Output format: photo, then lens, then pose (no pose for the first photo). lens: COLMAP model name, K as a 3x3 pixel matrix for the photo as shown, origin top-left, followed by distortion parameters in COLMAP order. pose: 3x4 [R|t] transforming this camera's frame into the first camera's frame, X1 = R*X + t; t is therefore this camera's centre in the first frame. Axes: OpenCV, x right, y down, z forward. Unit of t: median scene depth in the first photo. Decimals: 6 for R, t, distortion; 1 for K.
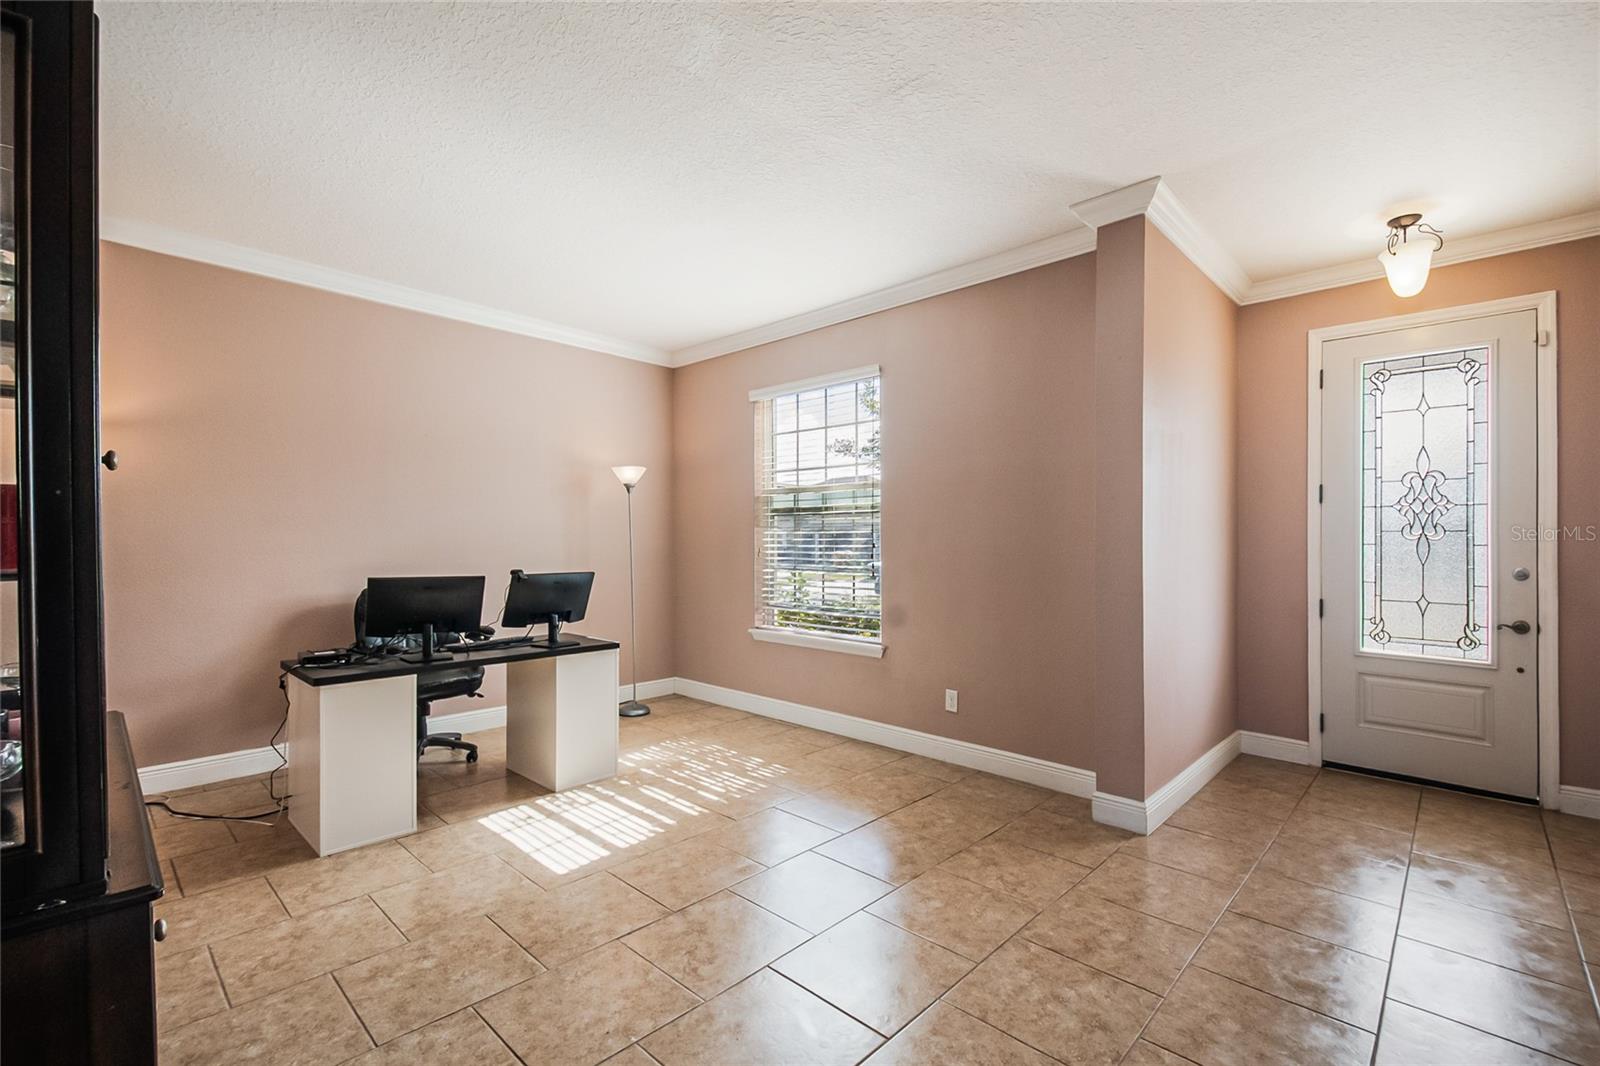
lens RADIAL K [[704.3, 0, 841.9], [0, 704.3, 541.4], [0, 0, 1]] dist [0.011958, -0.015288]
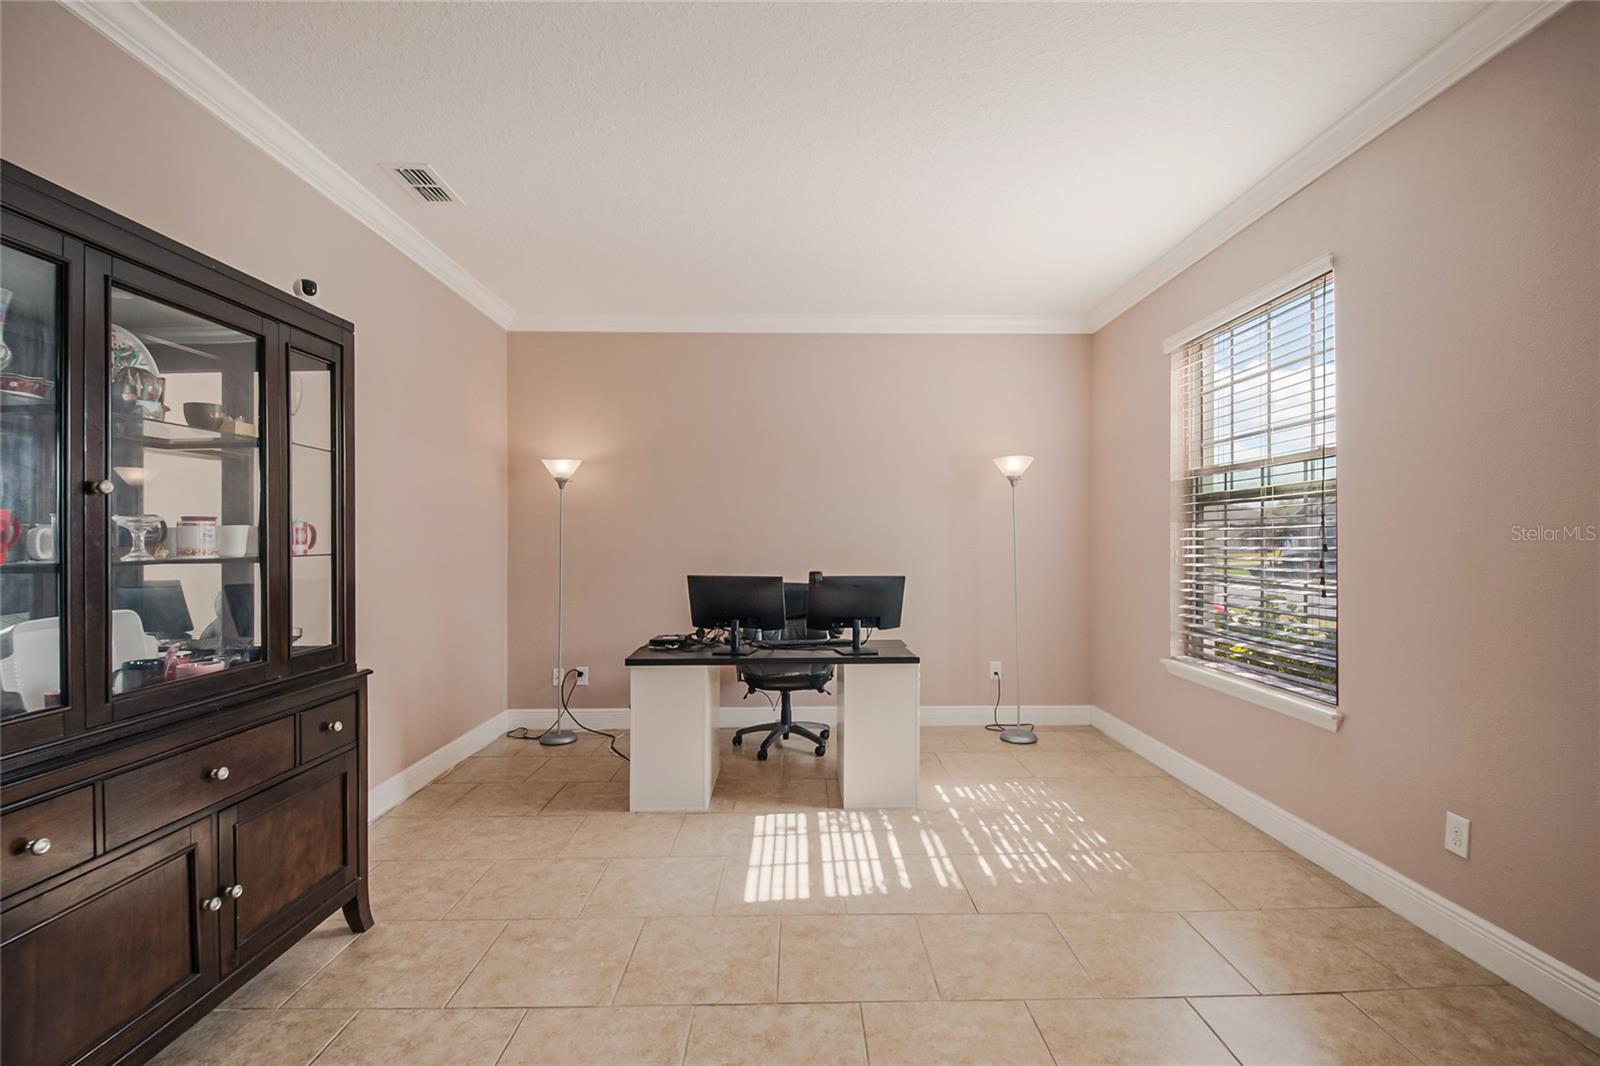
lens RADIAL K [[704.3, 0, 806.1], [0, 704.3, 544.7], [0, 0, 1]] dist [0.011958, -0.015288]
pose [[0.679252, -0.000801, -0.733905, 0.231037], [0.002603, 0.999996, 0.001318, 0.002242], [0.733901, -0.002805, 0.679251, 0.300372]]
